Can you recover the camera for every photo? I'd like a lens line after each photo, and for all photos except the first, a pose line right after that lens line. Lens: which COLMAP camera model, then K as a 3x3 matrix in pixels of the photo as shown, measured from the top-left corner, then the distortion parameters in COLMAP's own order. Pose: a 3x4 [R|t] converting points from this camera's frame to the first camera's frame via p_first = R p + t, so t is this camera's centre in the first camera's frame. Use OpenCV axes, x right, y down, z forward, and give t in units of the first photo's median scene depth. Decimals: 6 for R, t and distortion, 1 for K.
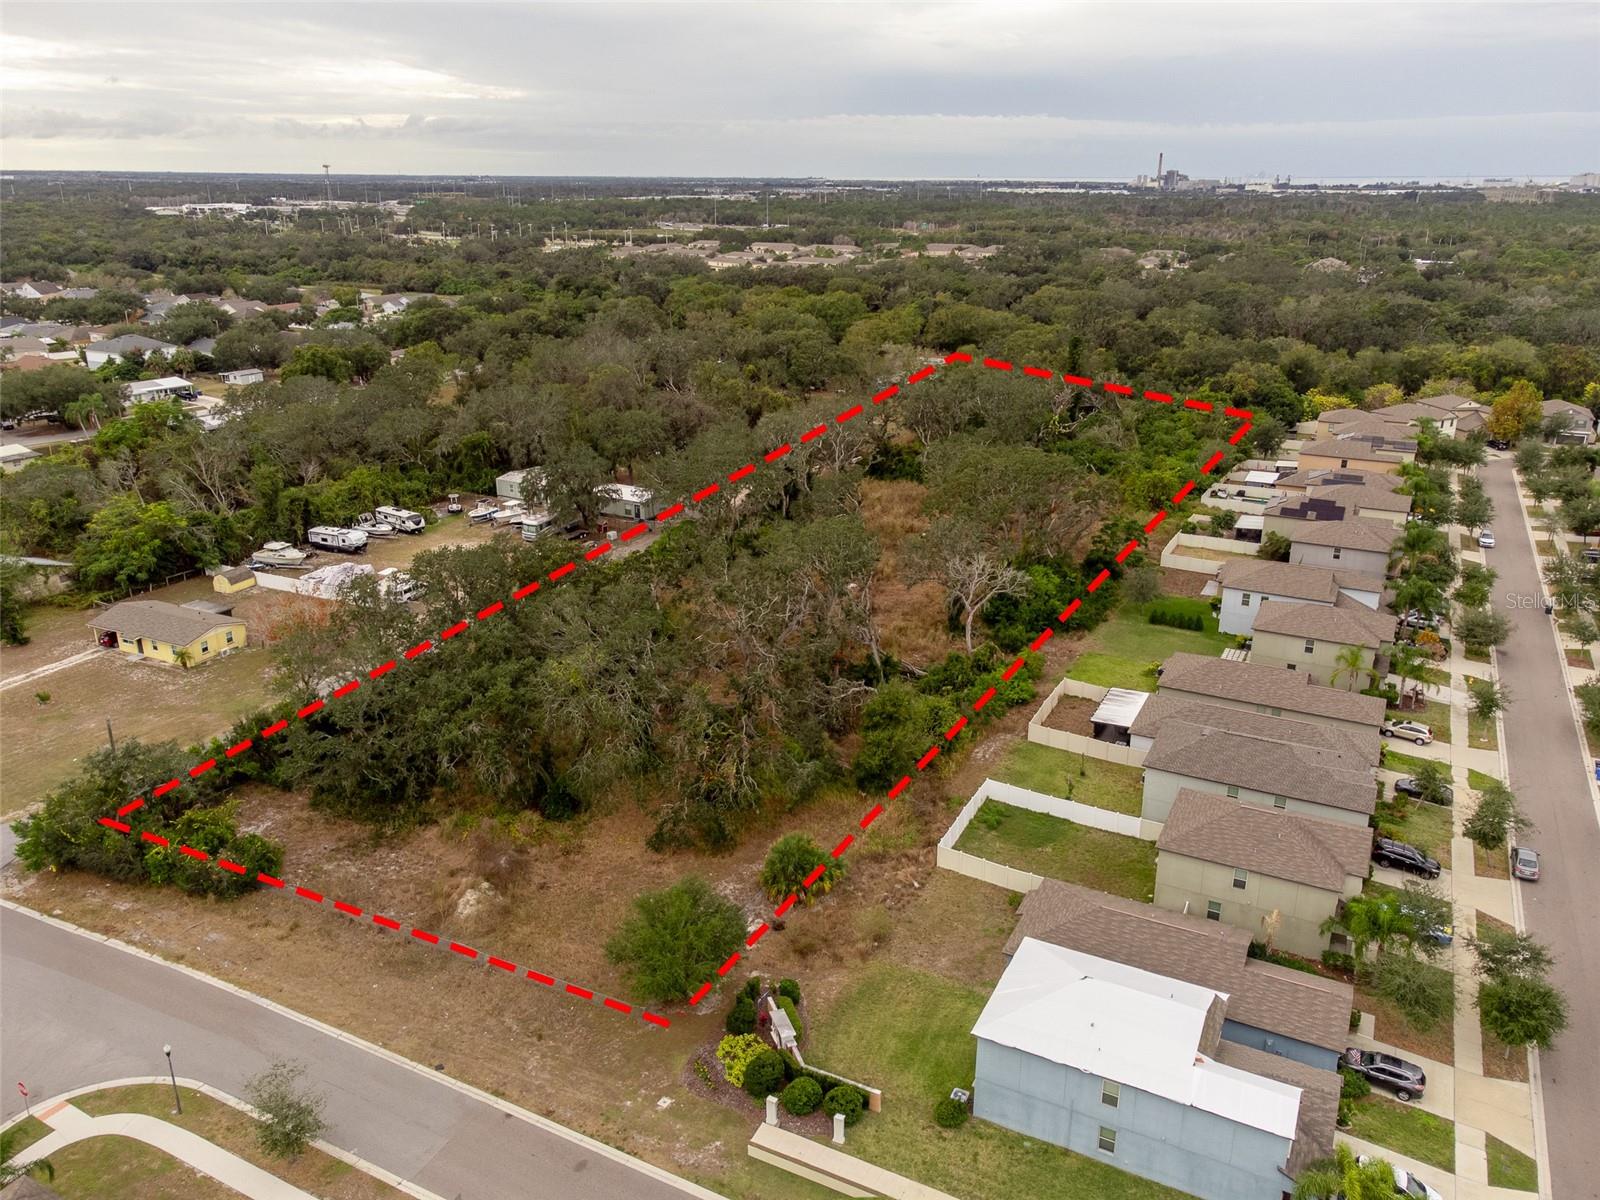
lens RADIAL K [[1194.8, 0, 800.0], [0, 1194.8, 600.0], [0, 0, 1]] dist [0.014671, 0.004154]
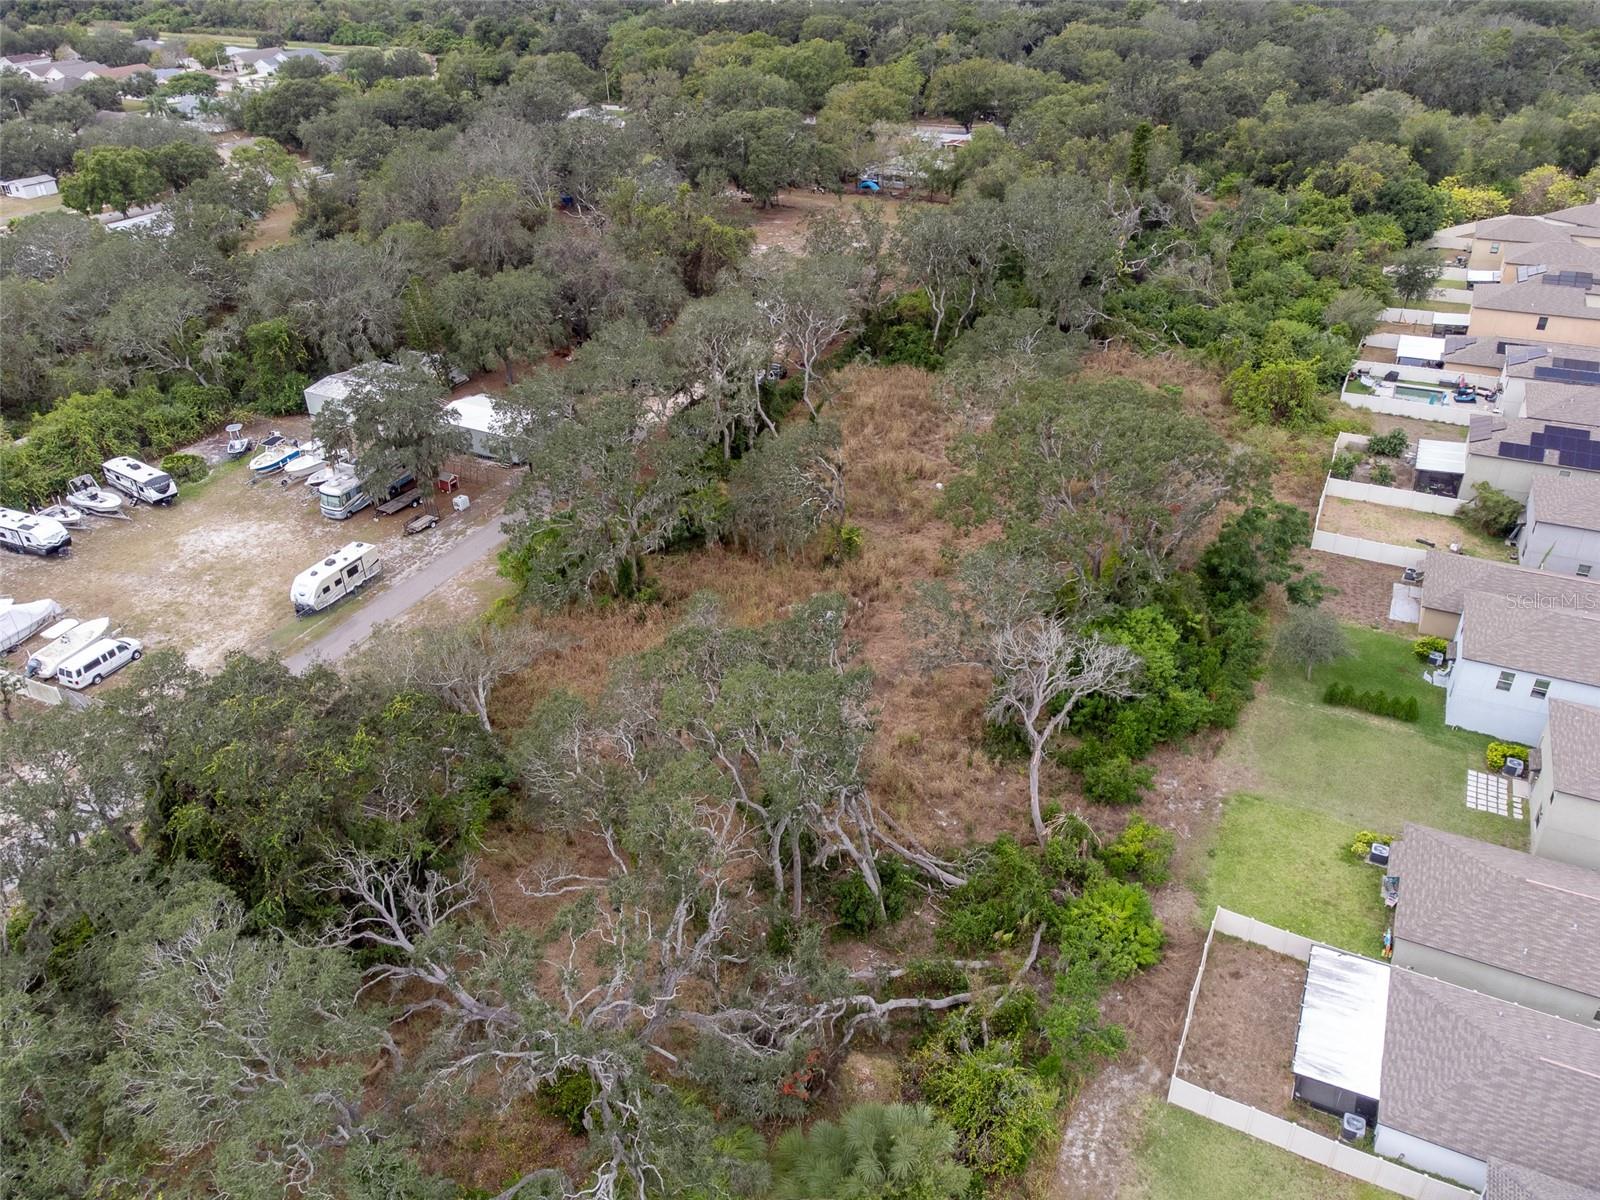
lens RADIAL K [[1193.6, 0, 800.0], [0, 1193.6, 600.0], [0, 0, 1]] dist [-0.028712, 0.081265]
pose [[0.999663, -0.025811, 0.002826, 0.021020], [0.024679, 0.978331, 0.205570, -0.115924], [-0.008071, -0.205431, 0.978638, 0.310630]]
